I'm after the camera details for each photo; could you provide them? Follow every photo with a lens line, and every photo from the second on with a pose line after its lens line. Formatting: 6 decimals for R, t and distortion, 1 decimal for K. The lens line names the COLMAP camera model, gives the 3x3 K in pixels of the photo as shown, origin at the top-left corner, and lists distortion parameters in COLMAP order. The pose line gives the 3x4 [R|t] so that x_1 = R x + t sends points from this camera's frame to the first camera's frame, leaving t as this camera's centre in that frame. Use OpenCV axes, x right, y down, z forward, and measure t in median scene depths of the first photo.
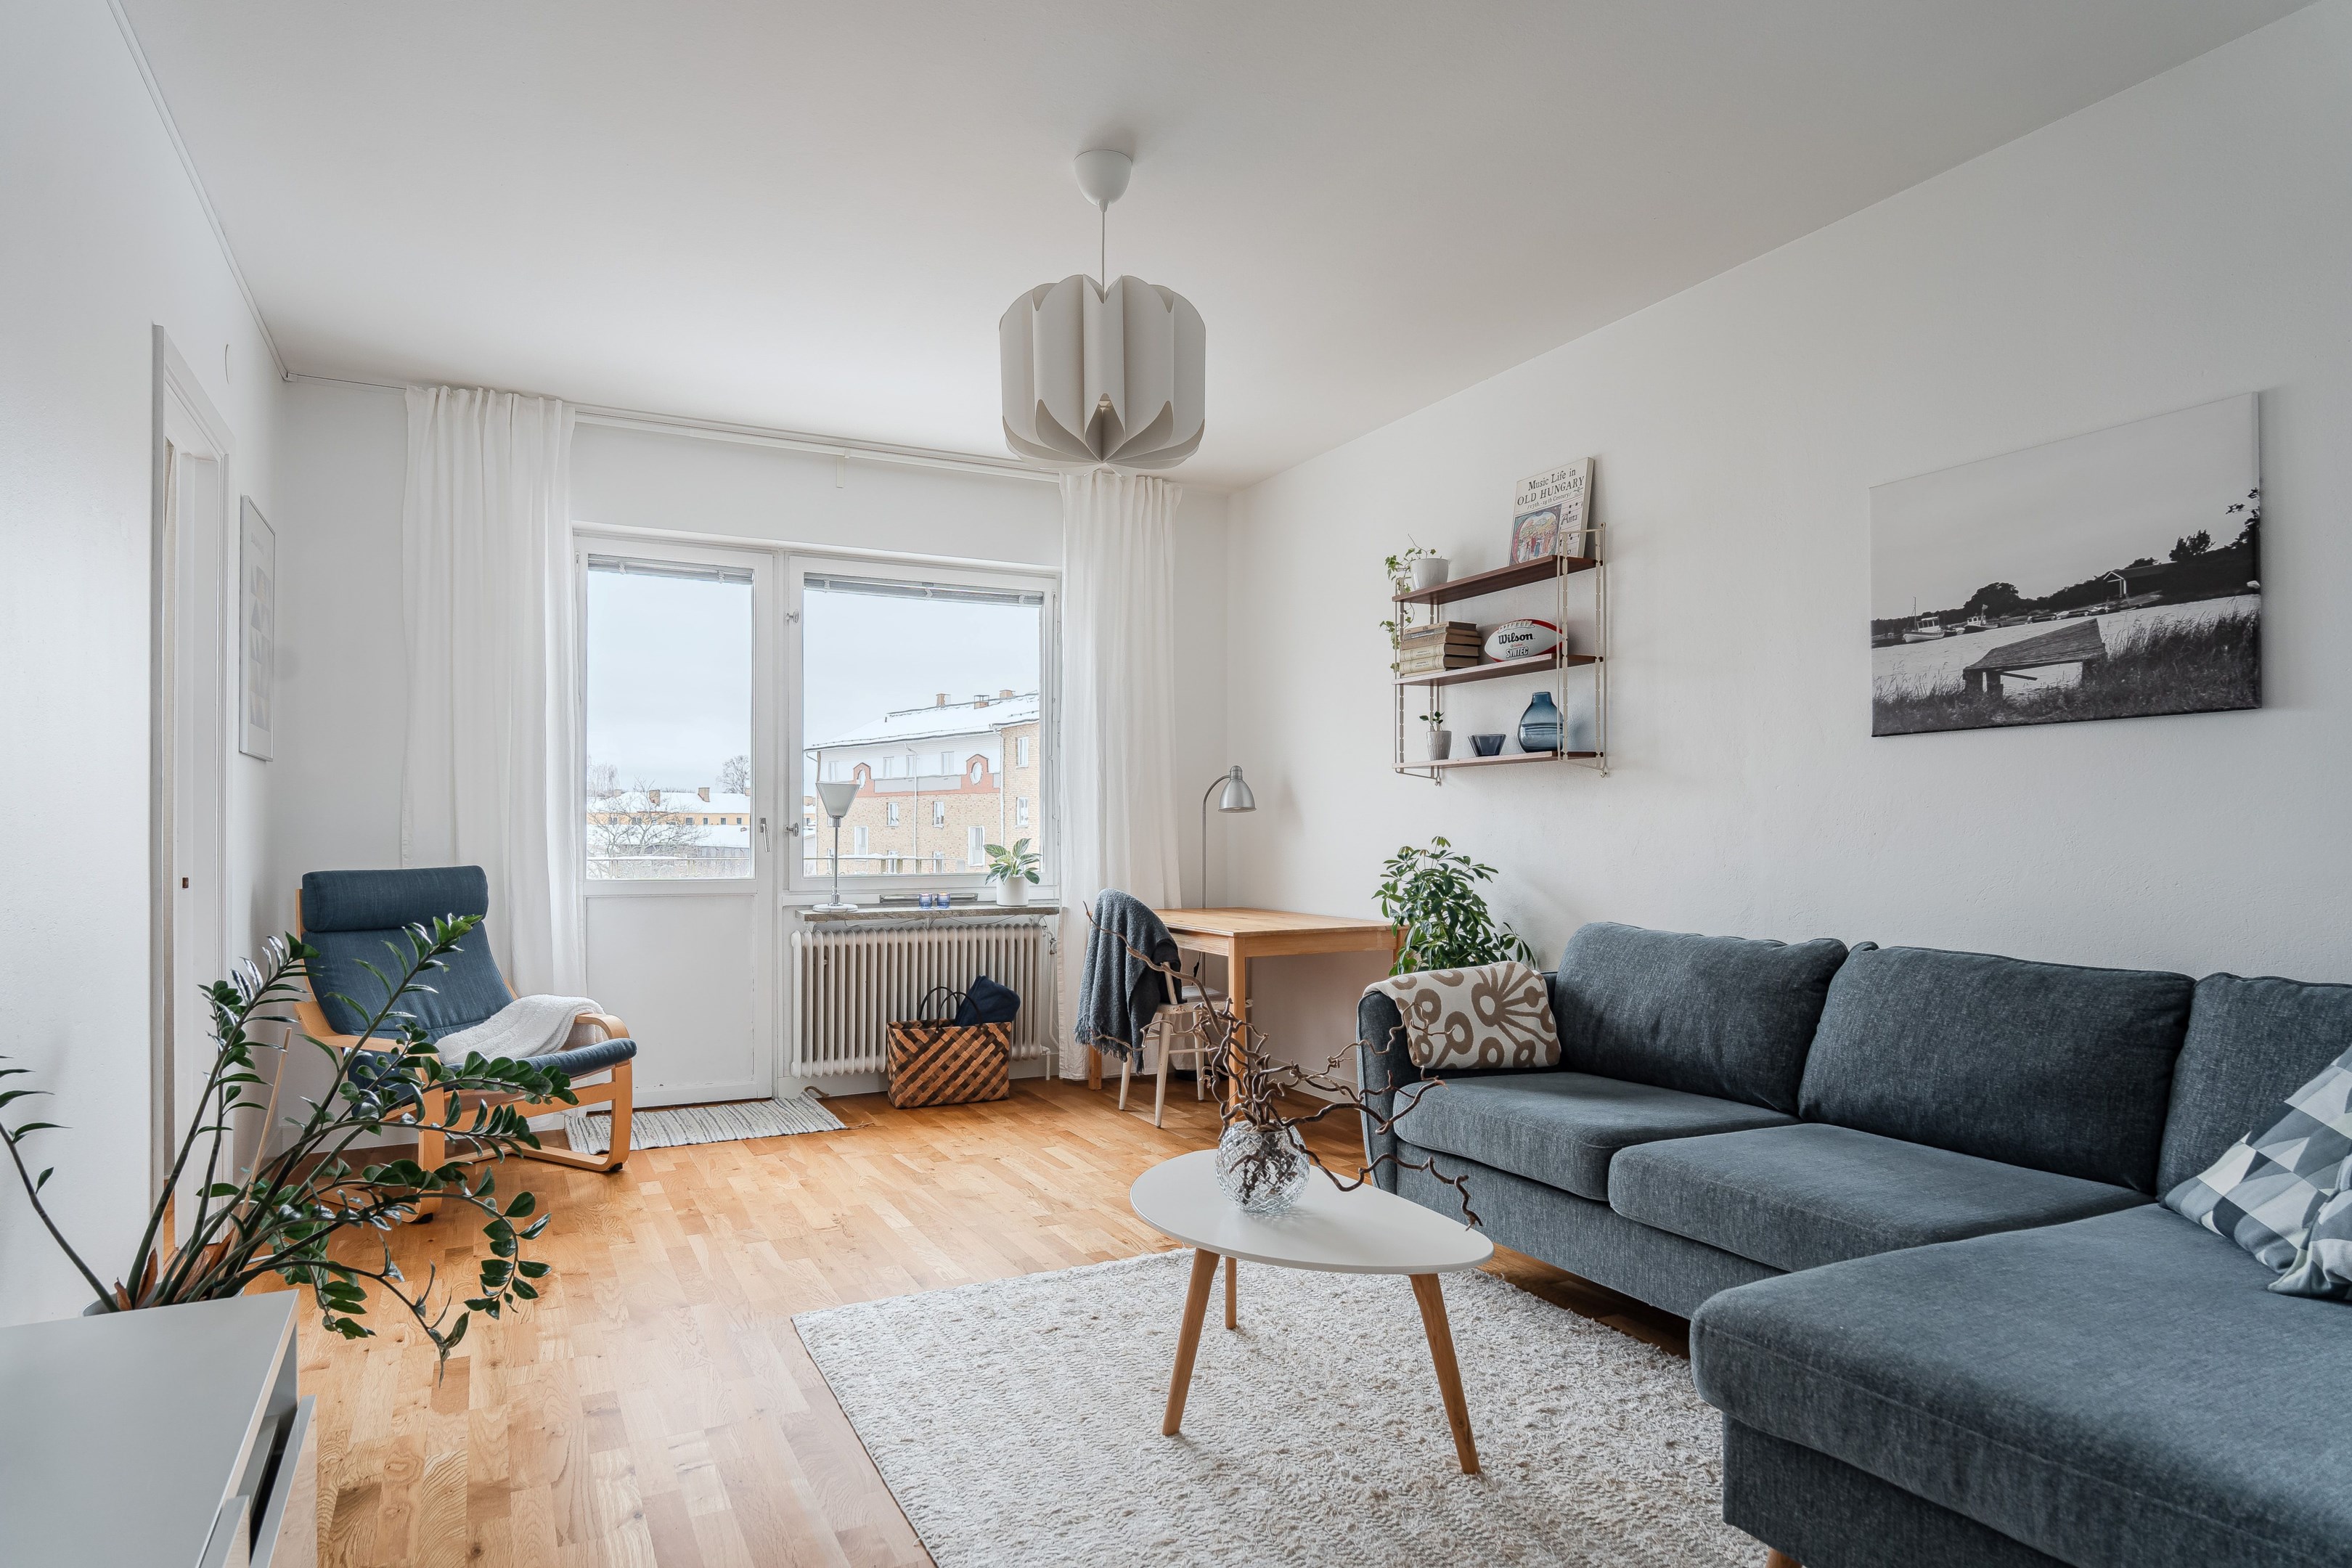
lens RADIAL K [[1312.0, 0, 1167.3], [0, 1312.0, 826.7], [0, 0, 1]] dist [-0.020206, 0.001445]
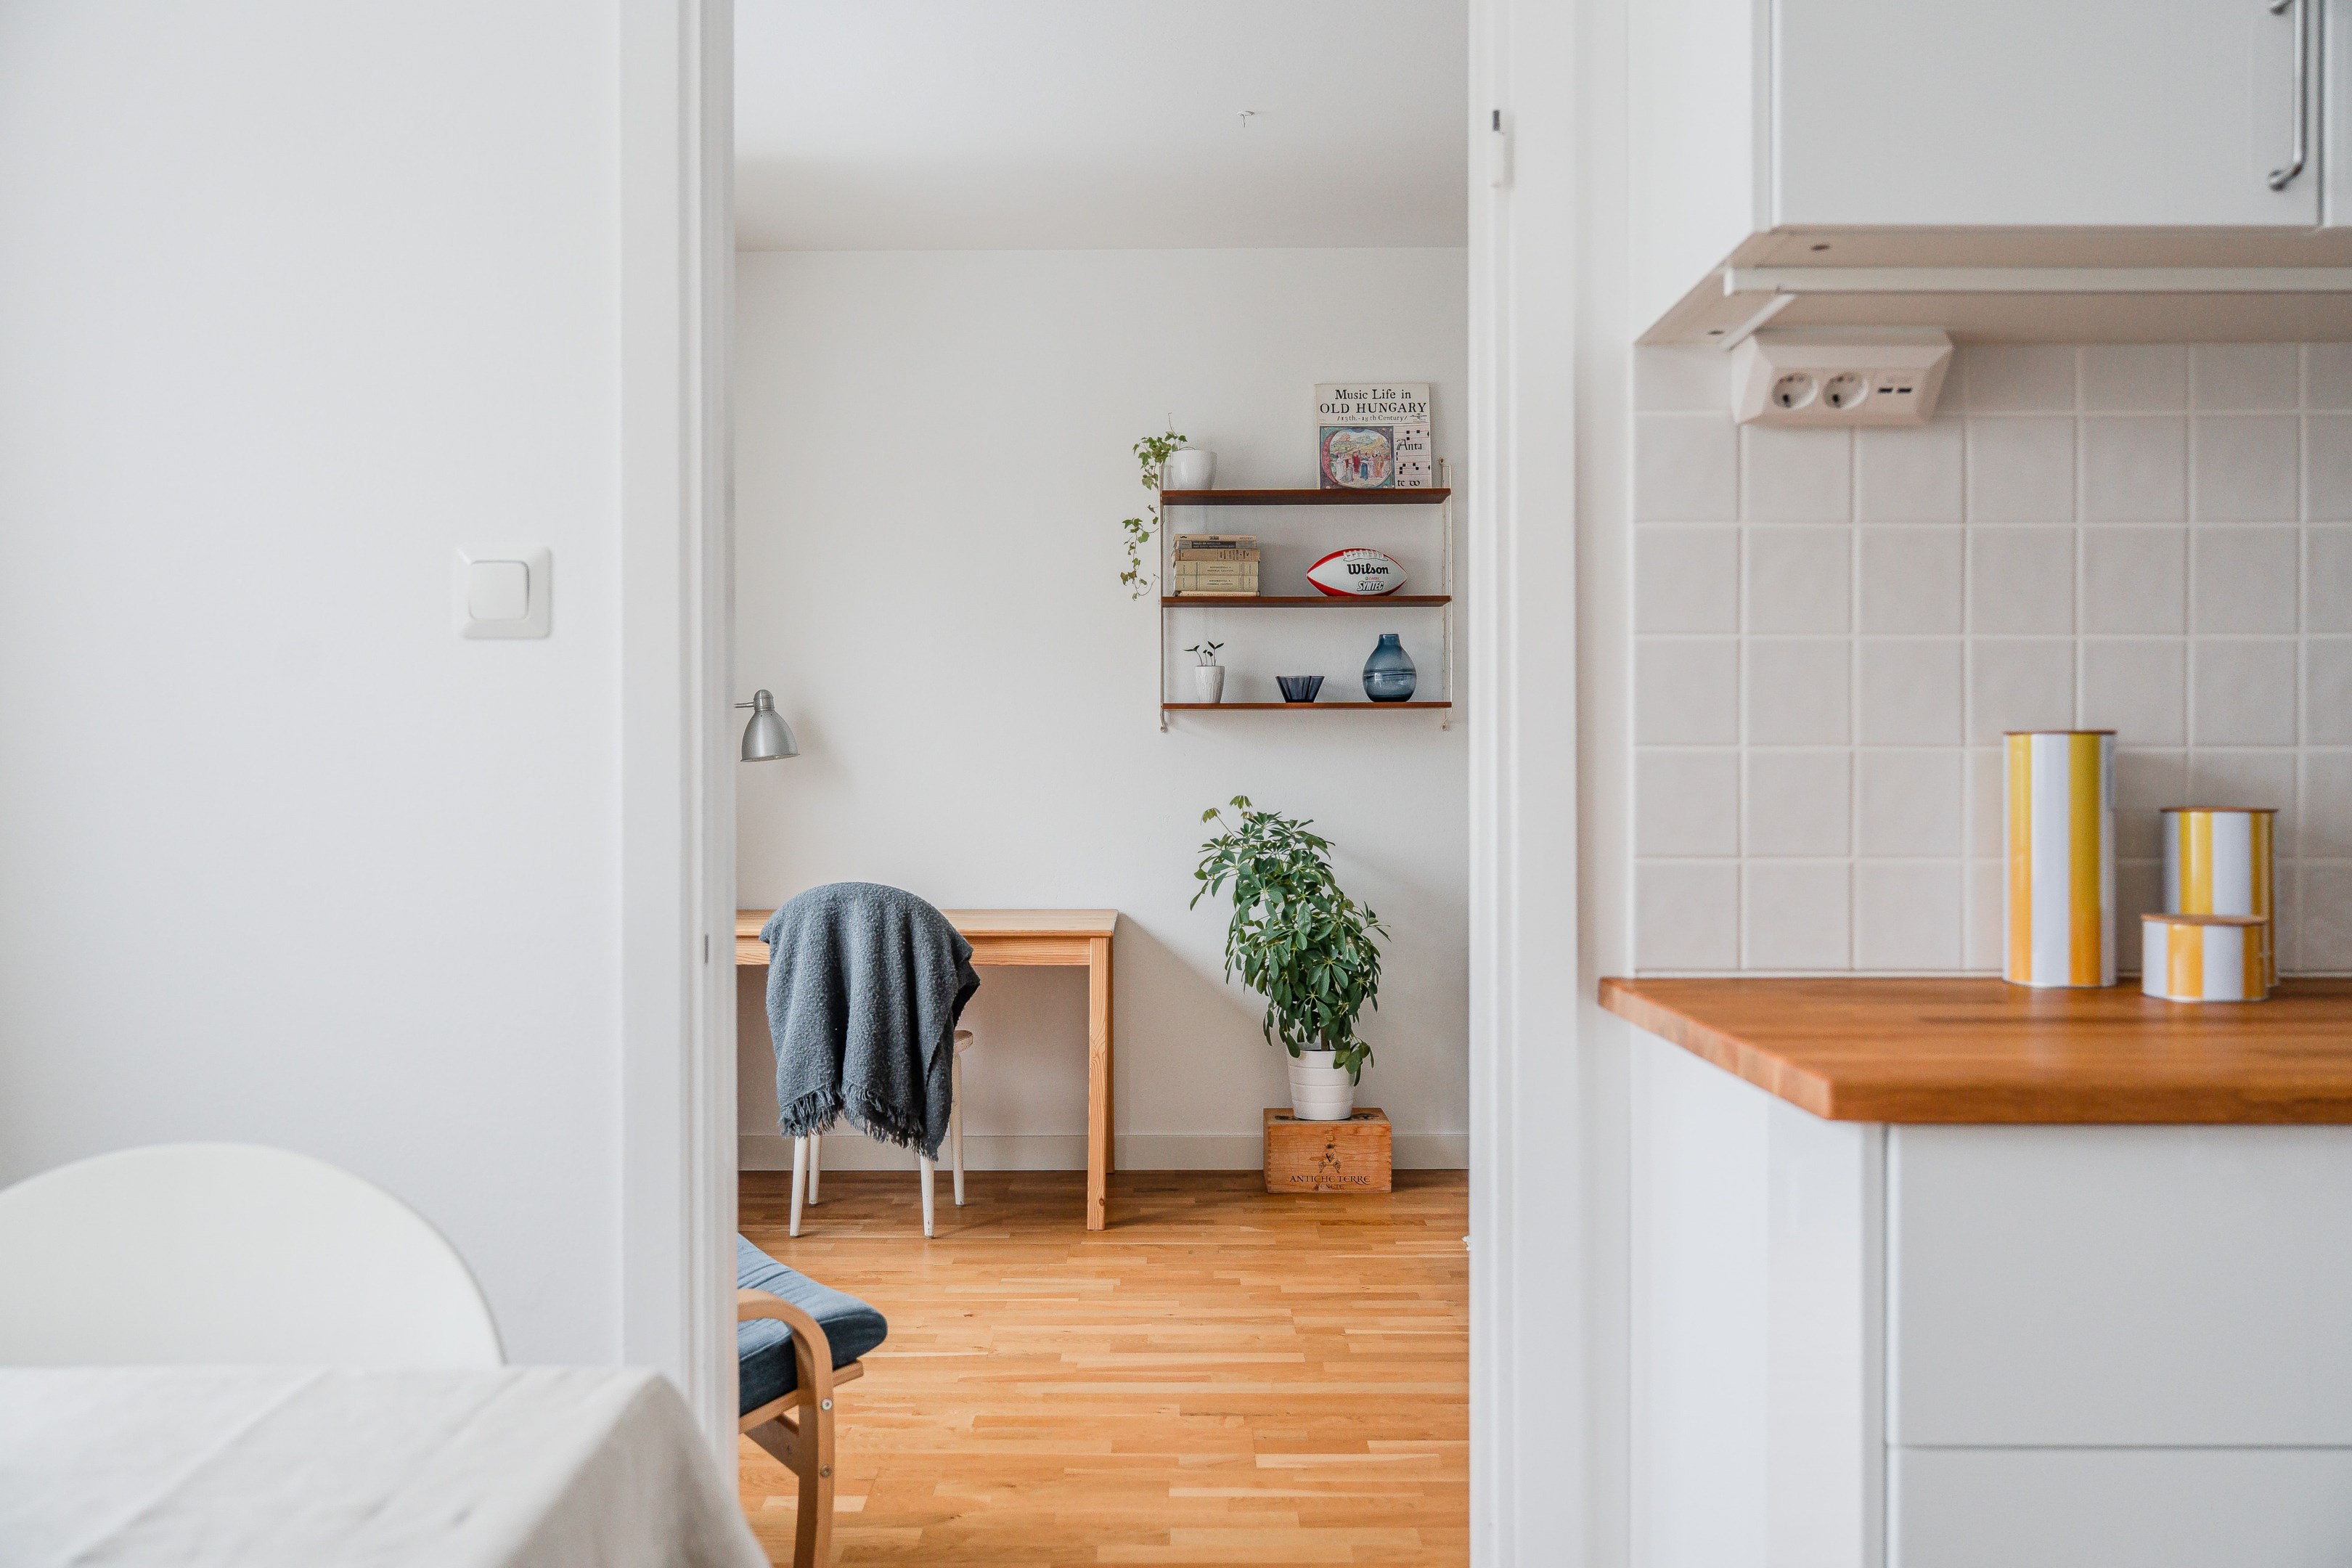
lens RADIAL K [[1968.9, 0, 1179.1], [0, 1968.9, 774.8], [0, 0, 1]] dist [0.070744, 0.005413]
pose [[0.461905, 0.000714, 0.886929, -0.910647], [0.001392, 0.999998, -0.001530, -0.003520], [-0.886928, 0.001942, 0.461903, 0.466235]]
